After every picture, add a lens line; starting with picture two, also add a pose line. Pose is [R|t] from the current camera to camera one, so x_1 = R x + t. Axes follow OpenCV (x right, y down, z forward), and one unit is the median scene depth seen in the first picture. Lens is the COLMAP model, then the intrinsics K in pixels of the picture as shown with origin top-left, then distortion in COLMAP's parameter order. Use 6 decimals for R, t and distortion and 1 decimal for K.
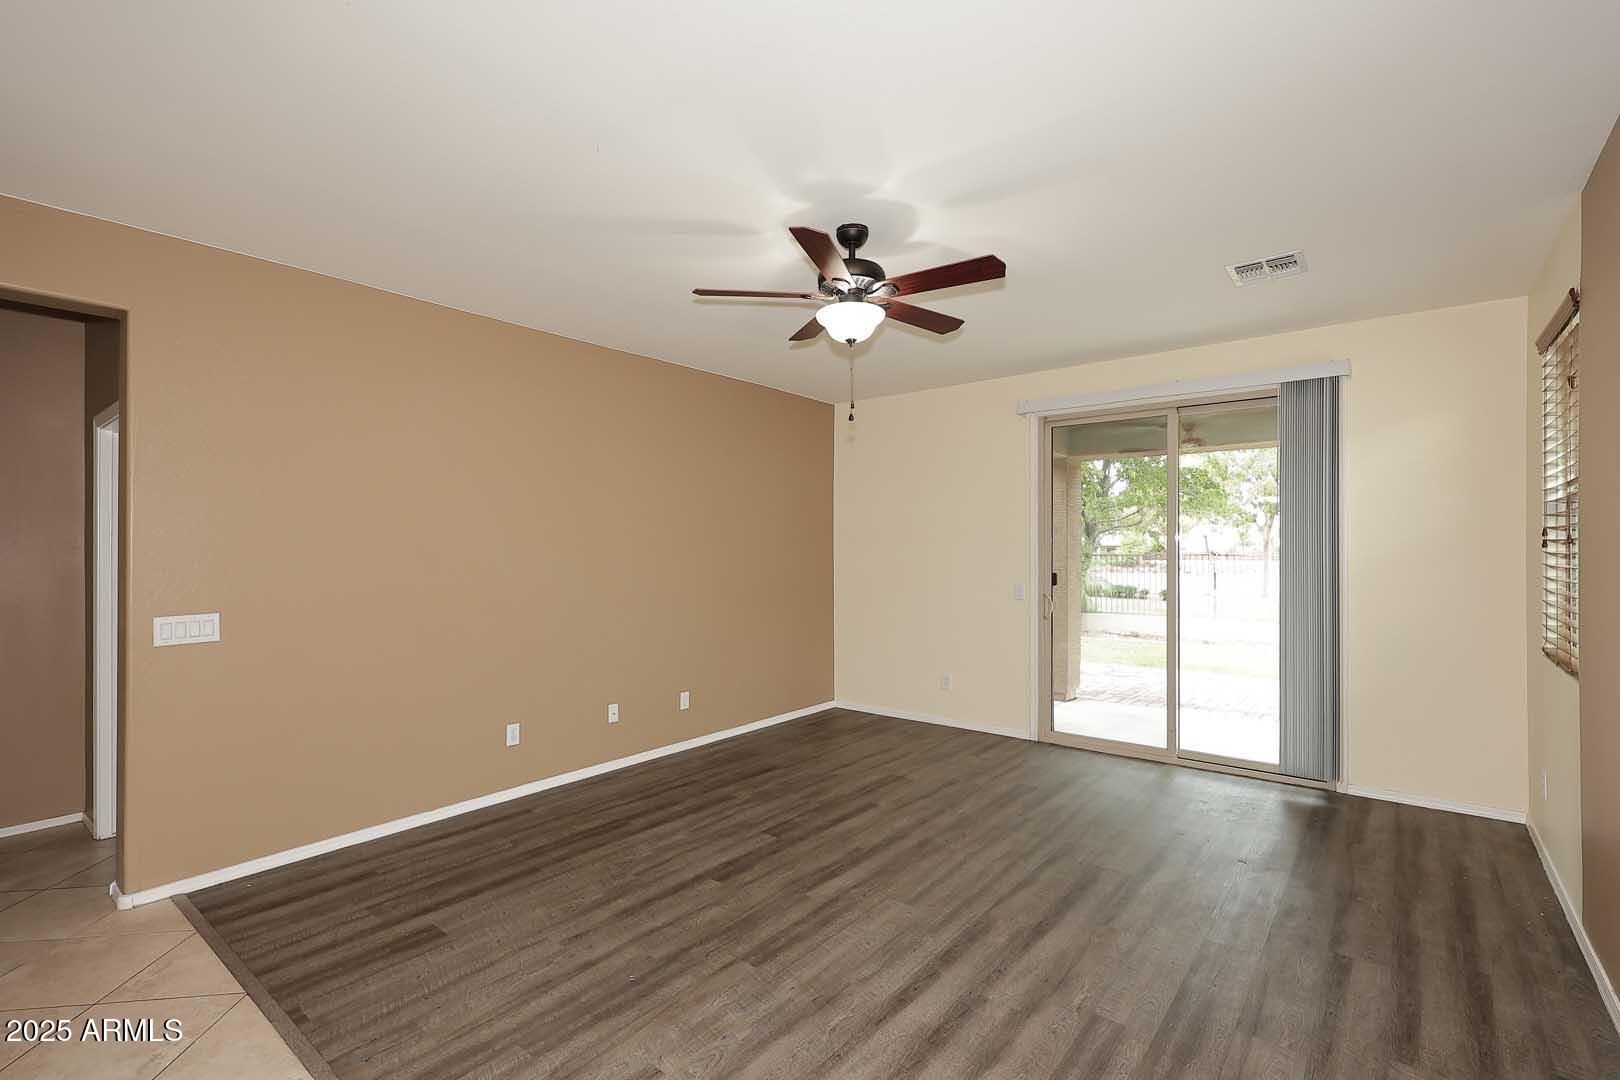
lens RADIAL K [[732.1, 0, 811.2], [0, 732.1, 547.3], [0, 0, 1]] dist [0.008543, -0.001409]
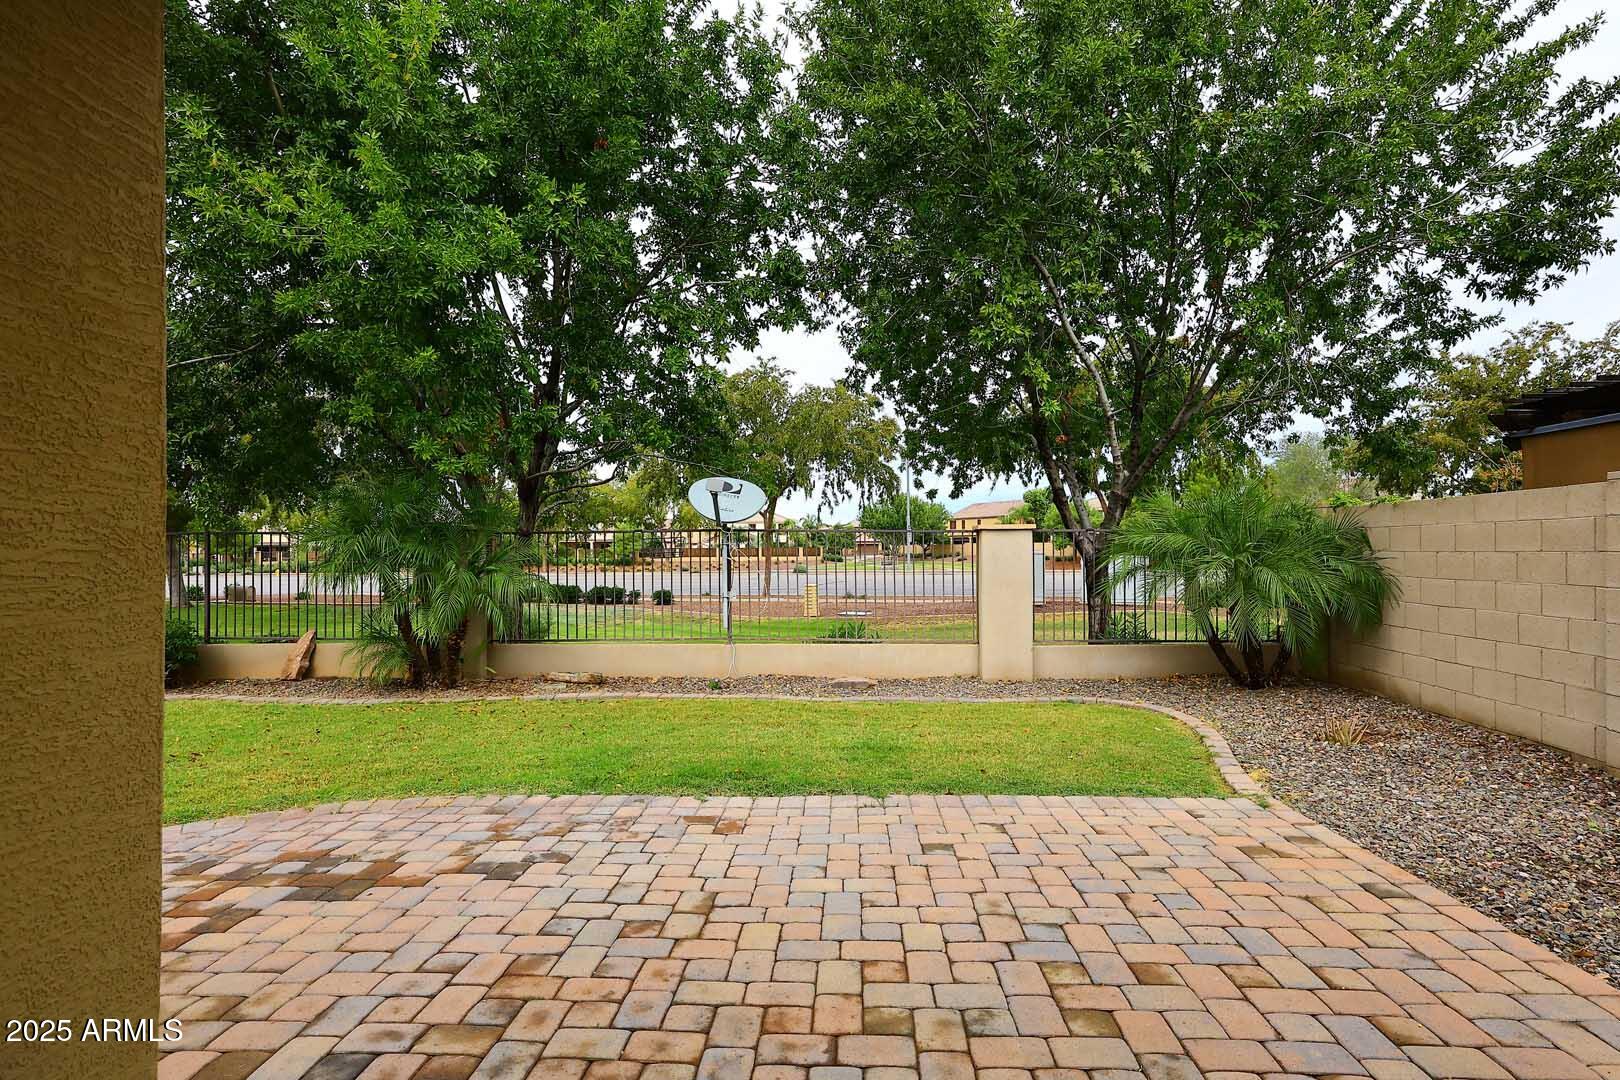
lens RADIAL K [[836.7, 0, 811.2], [0, 836.7, 544.4], [0, 0, 1]] dist [0.002424, -0.001410]
pose [[0.811703, 0.004572, 0.584053, 0.103034], [-0.002649, 0.999988, -0.004146, 0.013075], [-0.584064, 0.001818, 0.811705, 0.206130]]
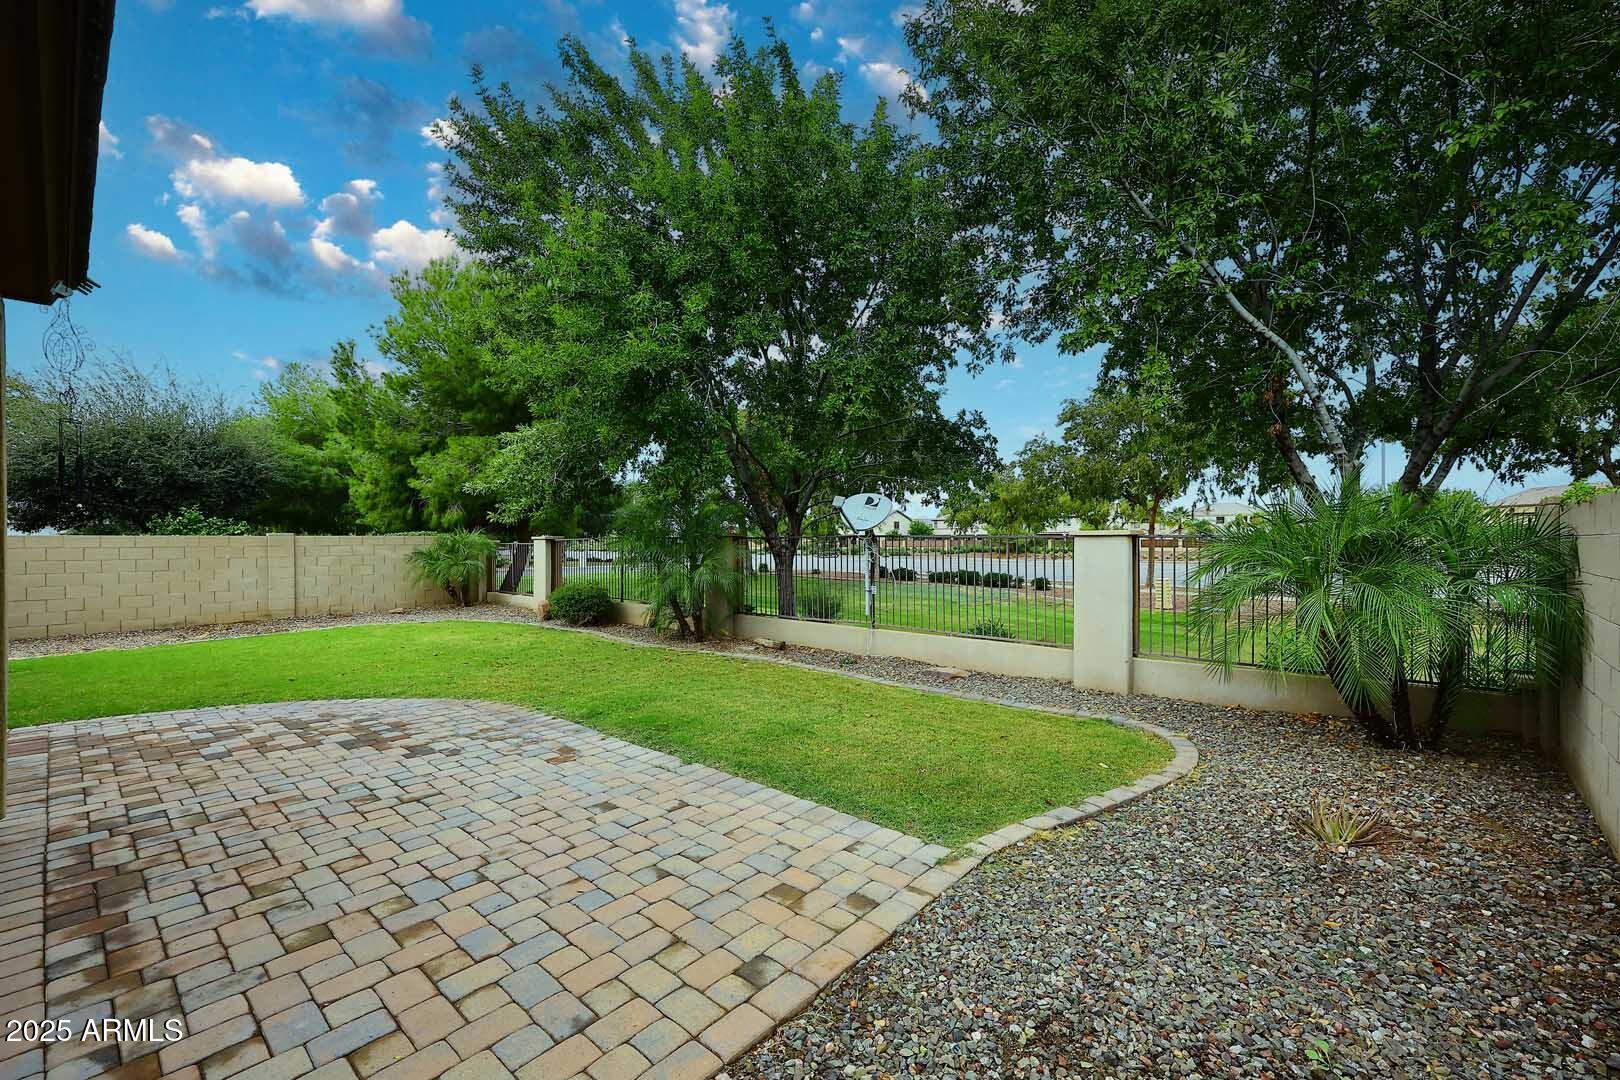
lens RADIAL K [[663.1, 0, 810.0], [0, 663.1, 541.4], [0, 0, 1]] dist [0.002700, 0.000077]
pose [[0.999099, 0.004658, -0.042176, 0.225239], [-0.004291, 0.999952, 0.008796, 0.007407], [0.042215, -0.008607, 0.999071, 0.177161]]
